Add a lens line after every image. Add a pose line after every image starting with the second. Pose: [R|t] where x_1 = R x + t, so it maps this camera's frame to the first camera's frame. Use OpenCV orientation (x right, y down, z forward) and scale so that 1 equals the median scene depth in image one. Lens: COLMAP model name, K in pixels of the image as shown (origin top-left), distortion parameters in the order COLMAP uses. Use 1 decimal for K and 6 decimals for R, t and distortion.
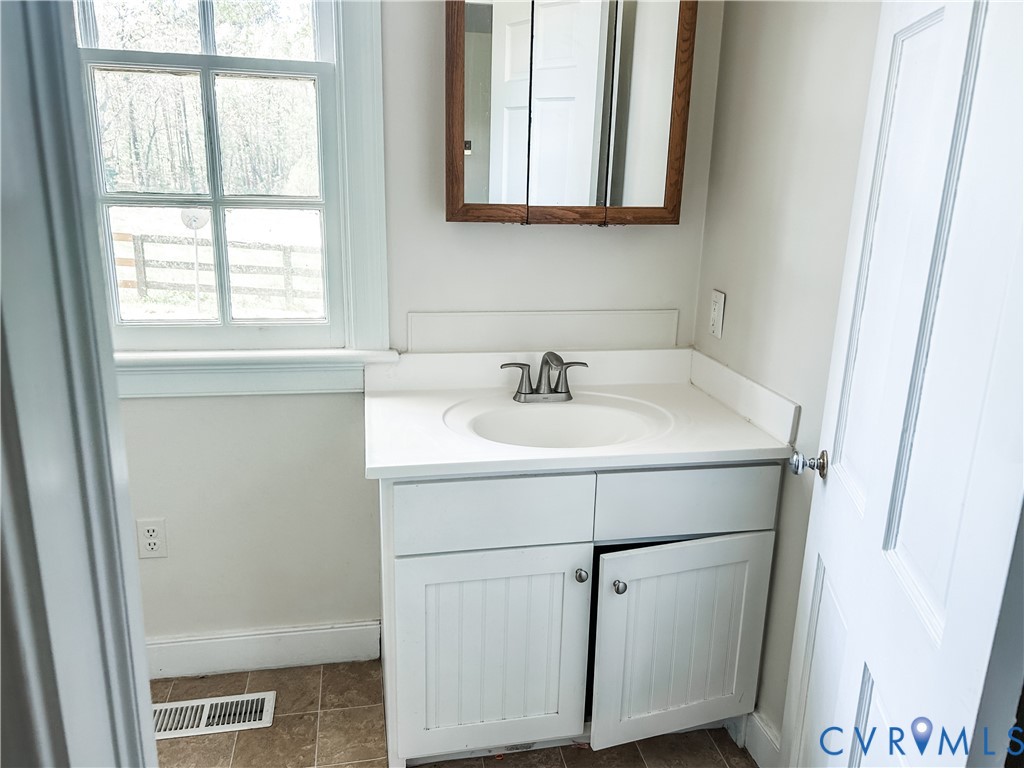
lens RADIAL K [[769.0, 0, 518.4], [0, 769.0, 385.0], [0, 0, 1]] dist [0.047183, -0.058395]
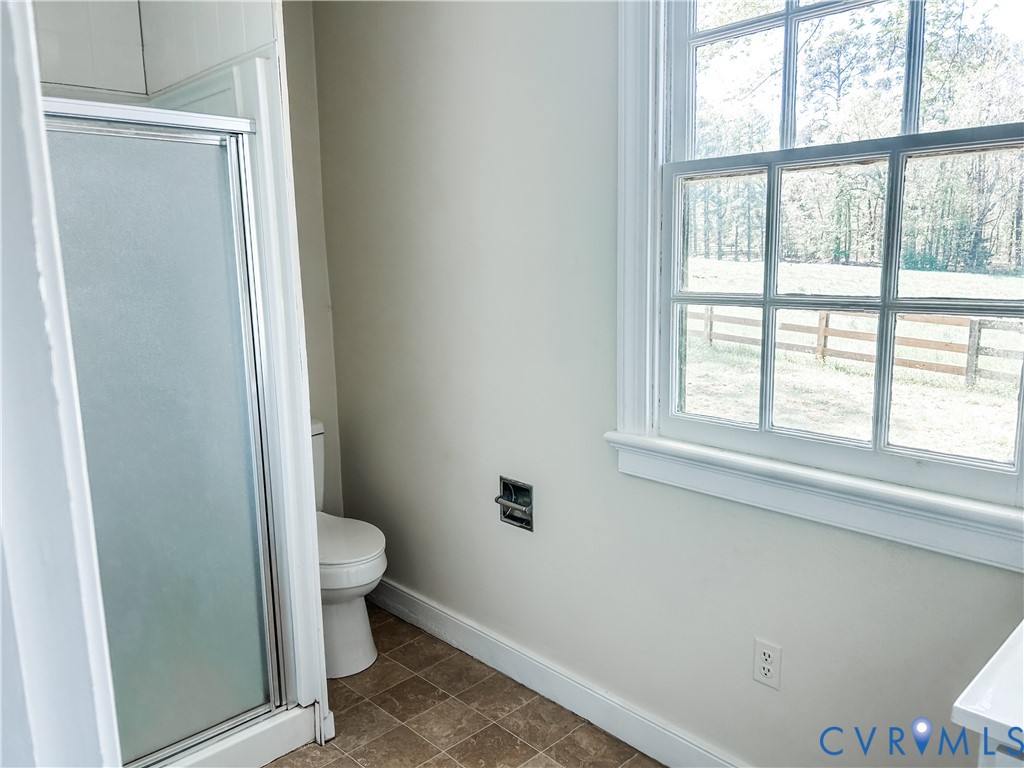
lens RADIAL K [[769.0, 0, 510.4], [0, 769.0, 388.5], [0, 0, 1]] dist [0.047183, -0.058395]
pose [[0.515698, 0.112261, -0.849384, 0.114069], [-0.192264, 0.981258, 0.012958, -0.075296], [0.834919, 0.156624, 0.527616, 0.215317]]
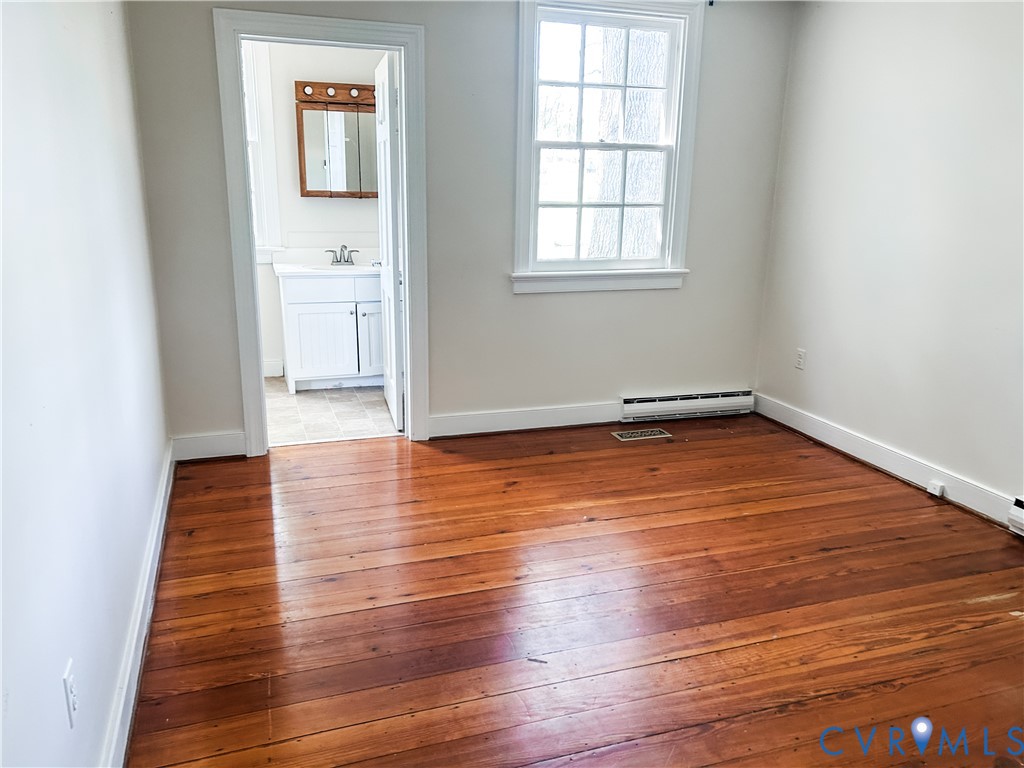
lens RADIAL K [[769.0, 0, 508.4], [0, 769.0, 388.0], [0, 0, 1]] dist [0.047183, -0.058395]
pose [[0.987927, -0.049699, 0.146732, 0.198657], [0.046306, 0.998577, 0.026455, 0.426525], [-0.147838, -0.019341, 0.988822, -1.838152]]
